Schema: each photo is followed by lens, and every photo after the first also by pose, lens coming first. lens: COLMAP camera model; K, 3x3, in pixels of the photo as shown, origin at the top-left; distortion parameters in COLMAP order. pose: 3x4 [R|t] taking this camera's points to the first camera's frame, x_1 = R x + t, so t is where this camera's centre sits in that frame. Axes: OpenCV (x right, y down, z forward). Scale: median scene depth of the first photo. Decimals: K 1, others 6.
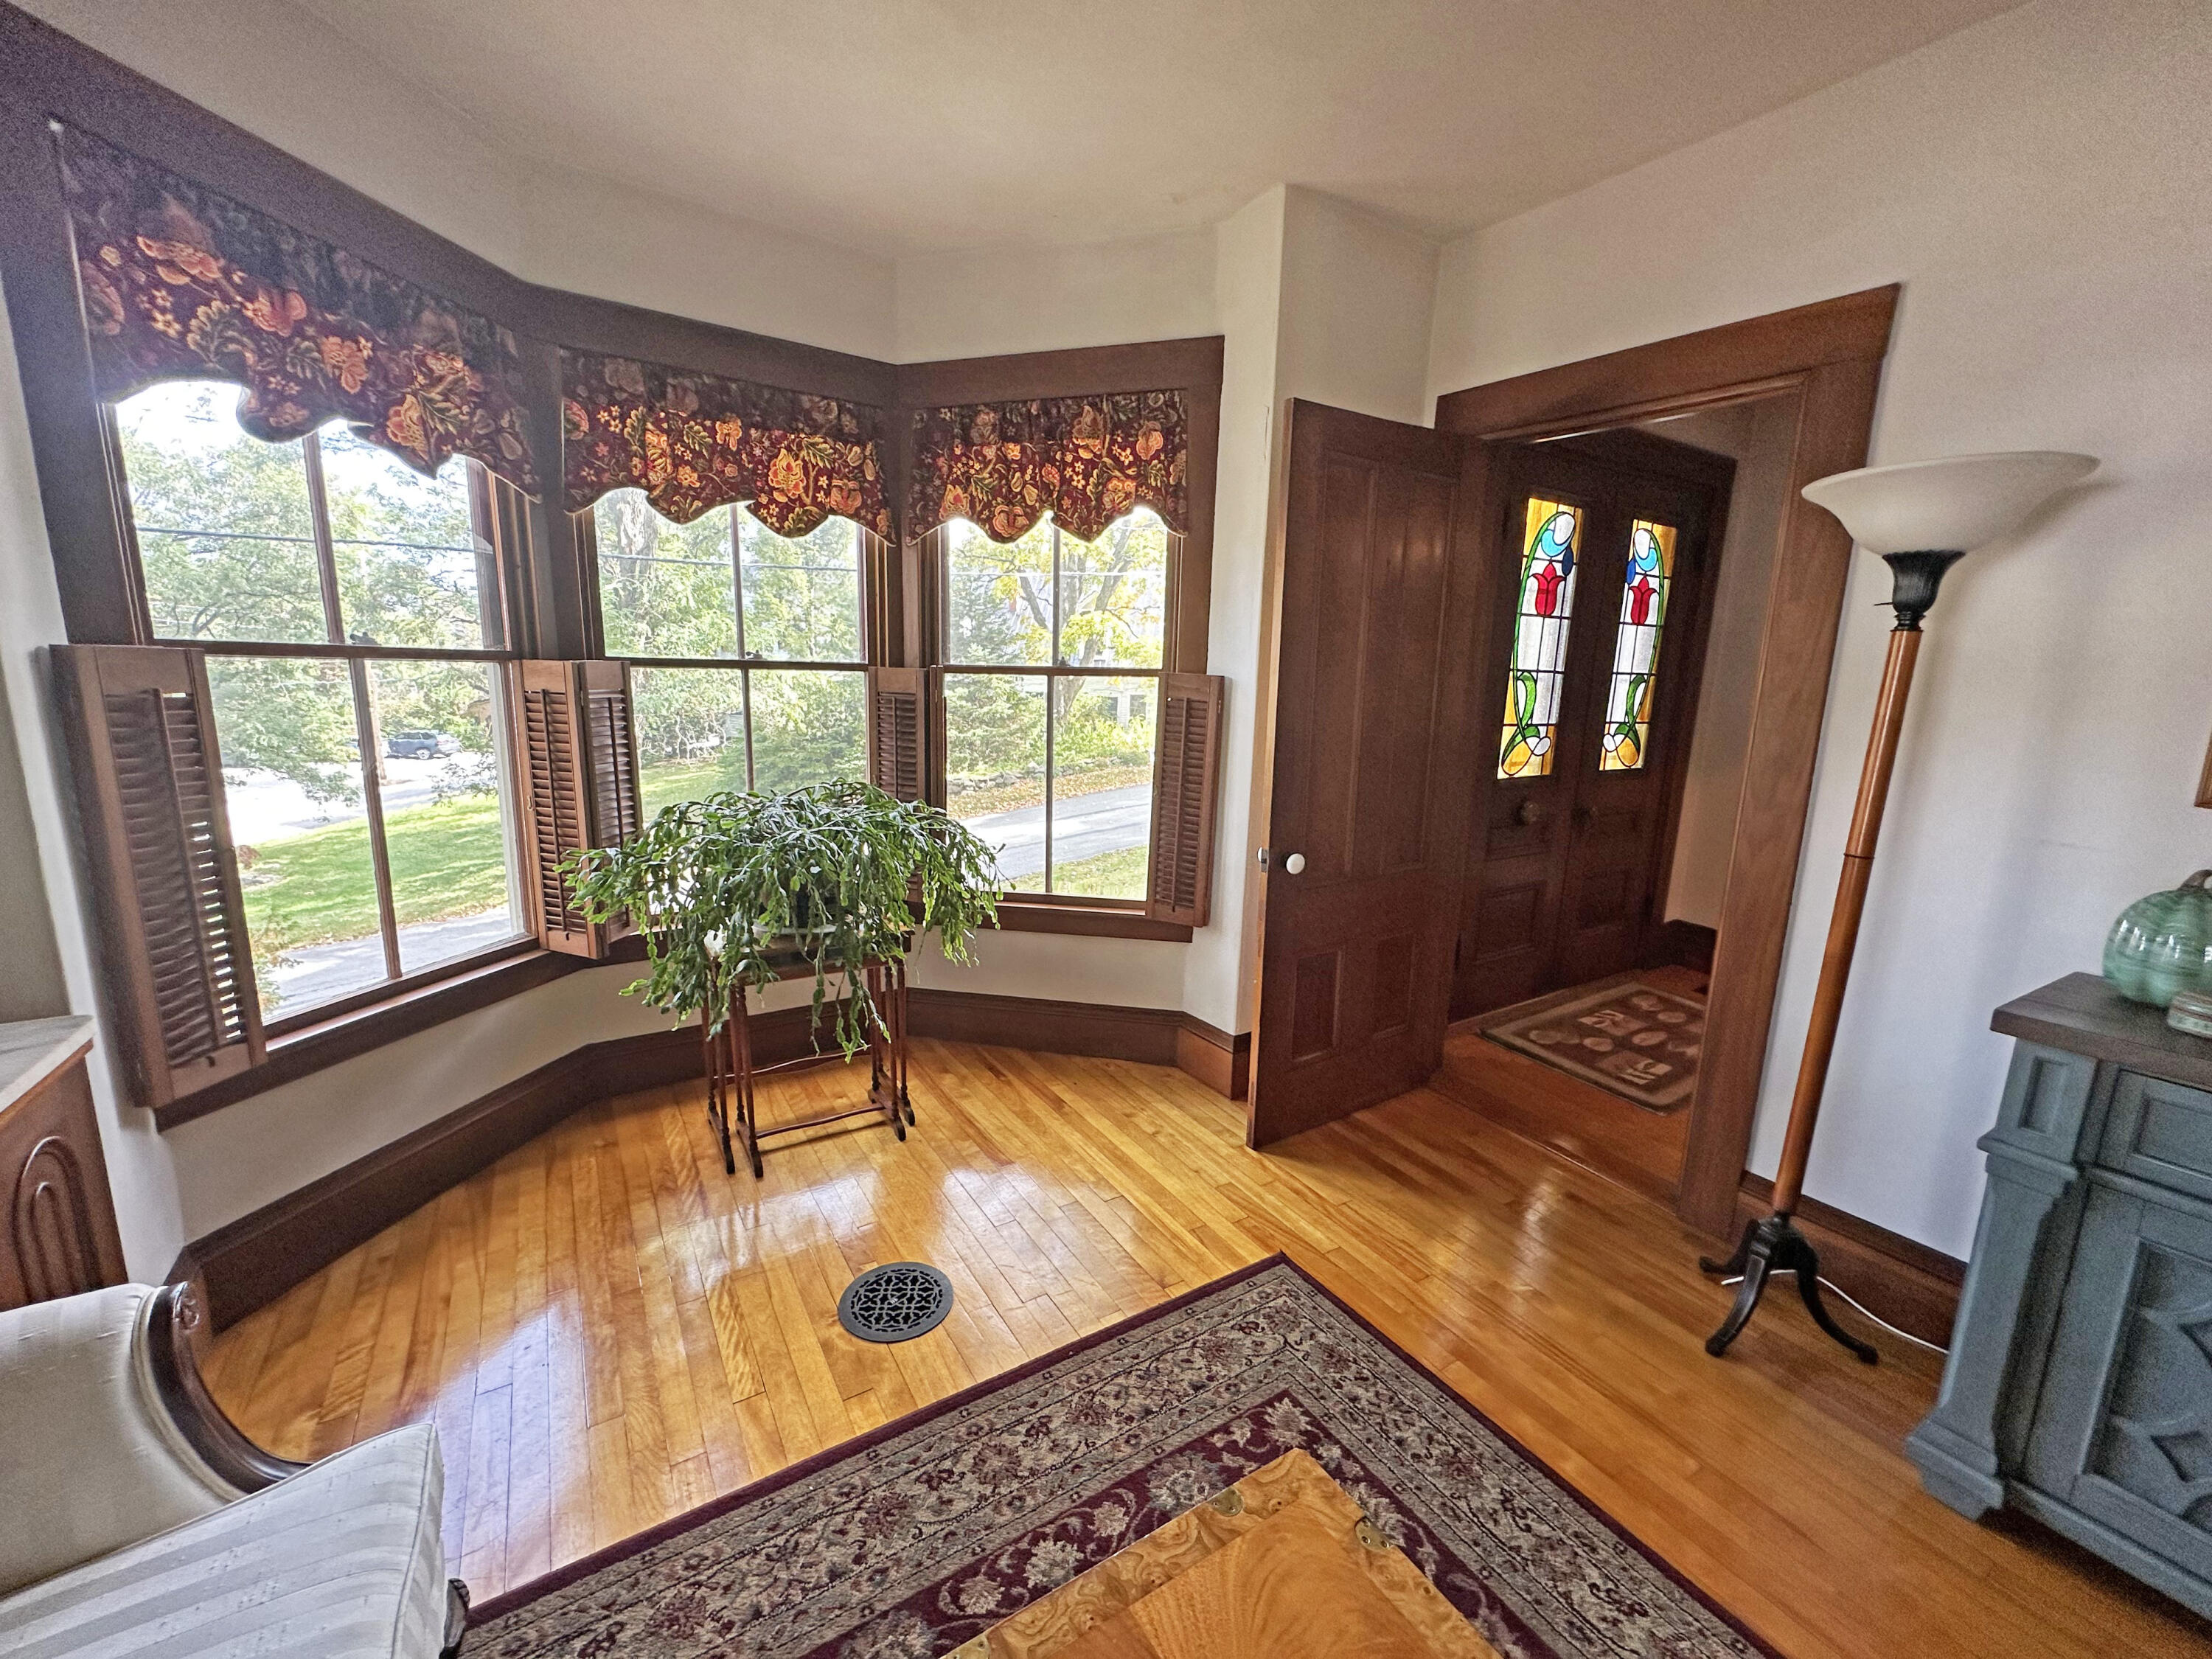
lens RADIAL K [[875.7, 0, 1047.0], [0, 875.7, 824.5], [0, 0, 1]] dist [0.000268, 0.000092]
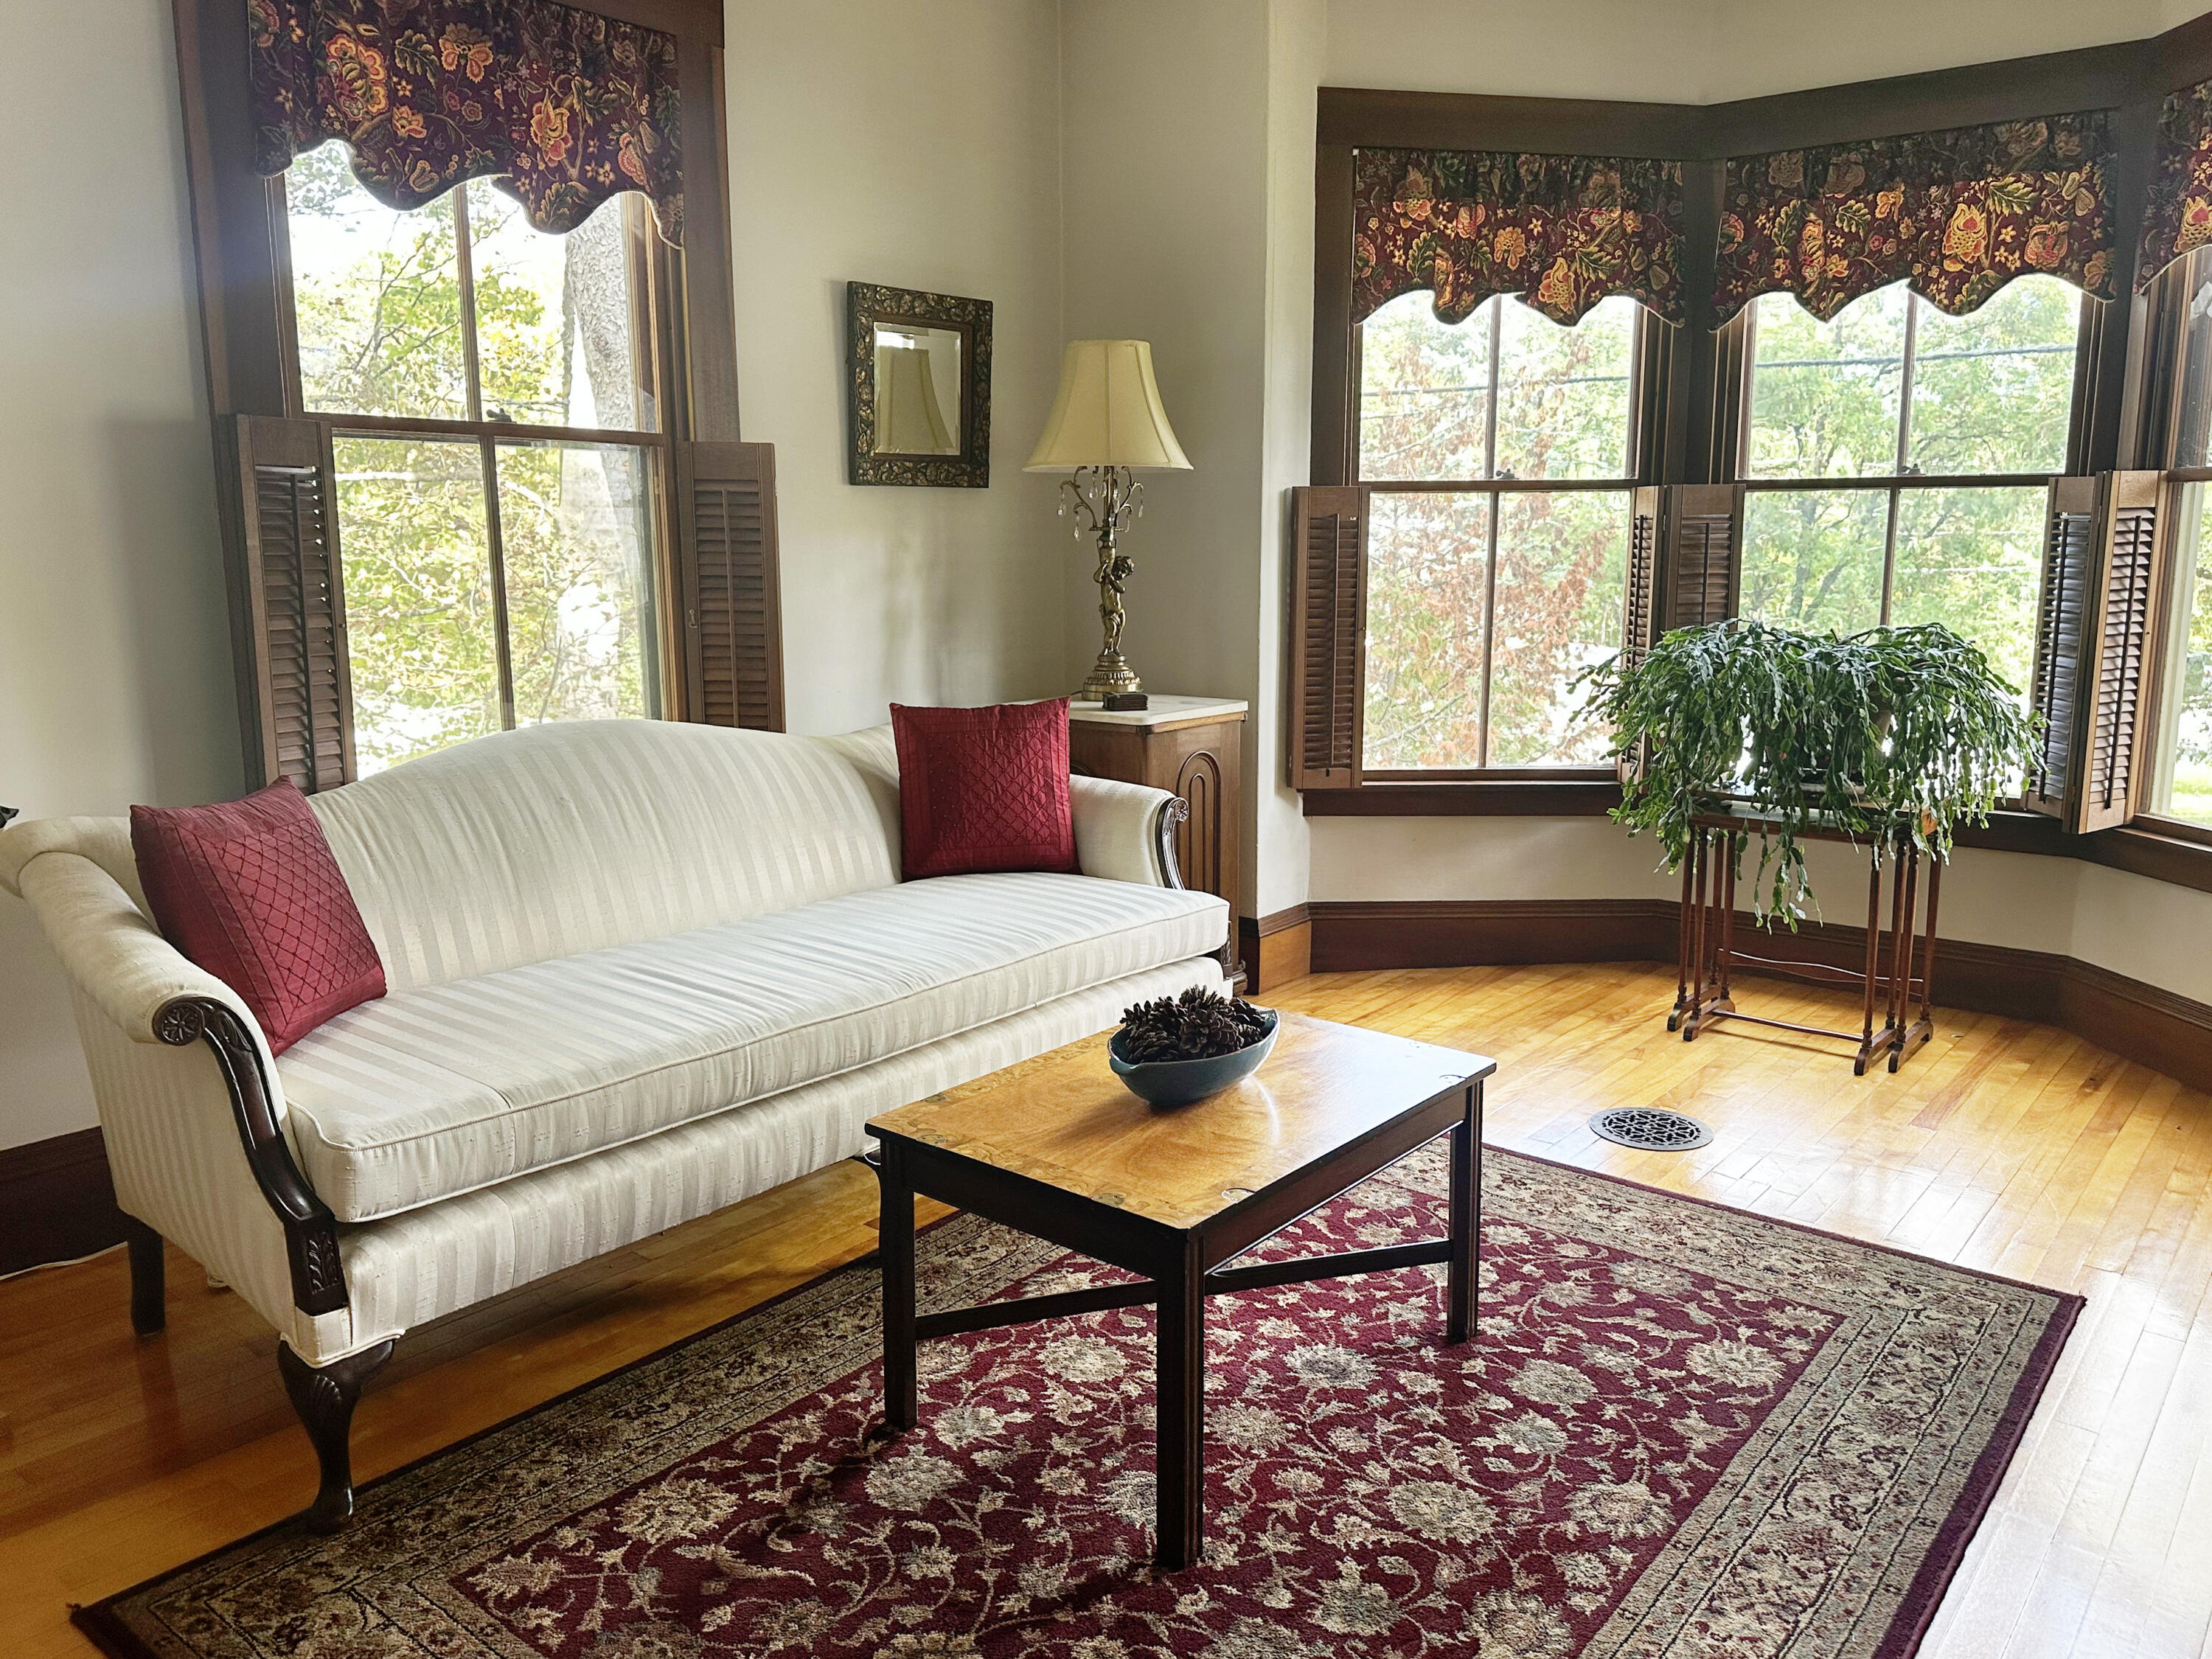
lens RADIAL K [[1625.0, 0, 1106.0], [0, 1625.0, 829.5], [0, 0, 1]] dist [0.045936, -0.083048]
pose [[0.315805, 0.147074, -0.937356, 0.983488], [-0.151136, 0.983097, 0.103332, 0.093383], [0.936710, 0.109036, 0.332695, -0.153801]]
